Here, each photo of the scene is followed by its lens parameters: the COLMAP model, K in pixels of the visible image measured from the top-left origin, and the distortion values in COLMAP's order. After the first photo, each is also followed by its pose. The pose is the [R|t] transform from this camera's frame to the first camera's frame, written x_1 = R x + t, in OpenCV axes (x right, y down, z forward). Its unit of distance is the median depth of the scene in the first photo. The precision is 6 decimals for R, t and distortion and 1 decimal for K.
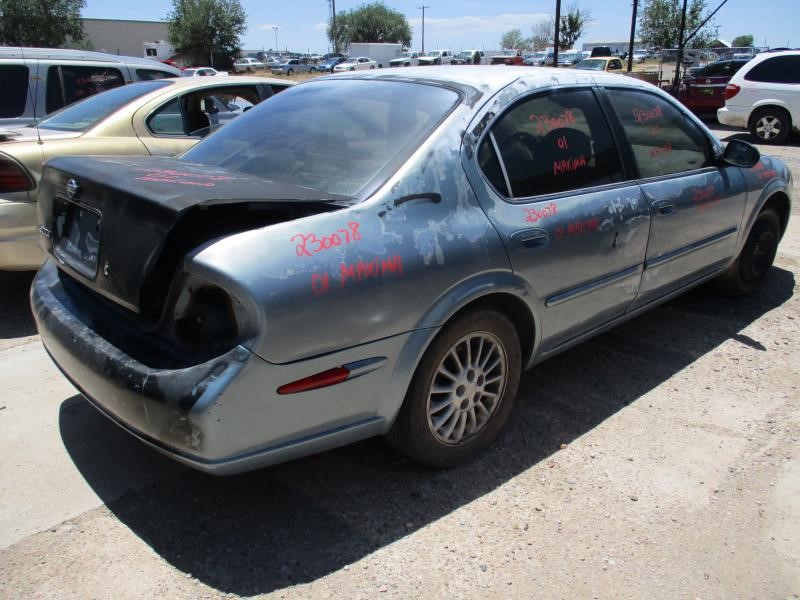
lens RADIAL K [[666.3, 0, 400.9], [0, 666.3, 300.3], [0, 0, 1]] dist [-0.028676, 0.008939]
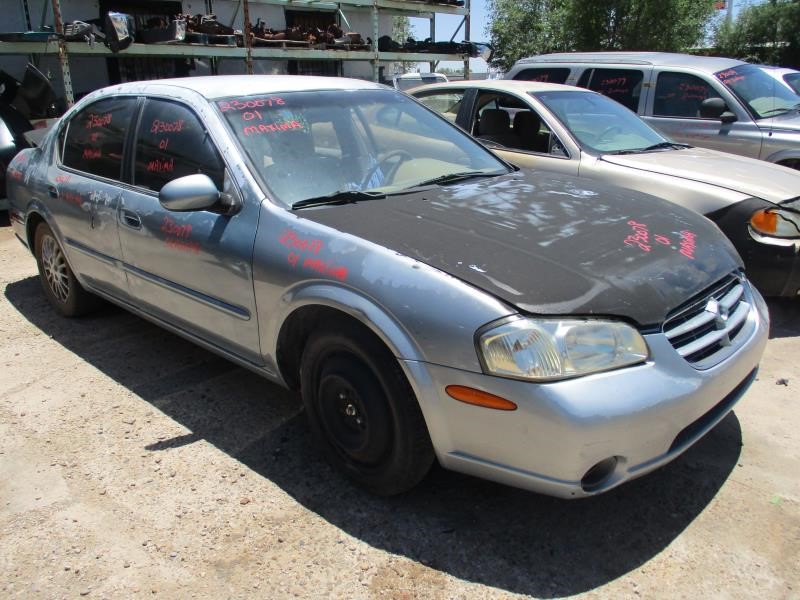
lens RADIAL K [[666.3, 0, 402.5], [0, 666.3, 301.1], [0, 0, 1]] dist [-0.028676, 0.008939]
pose [[0.052608, 0.315782, -0.947372, 1.278694], [-0.314280, 0.905715, 0.284445, -0.399809], [0.947872, 0.282776, 0.146892, 1.160153]]
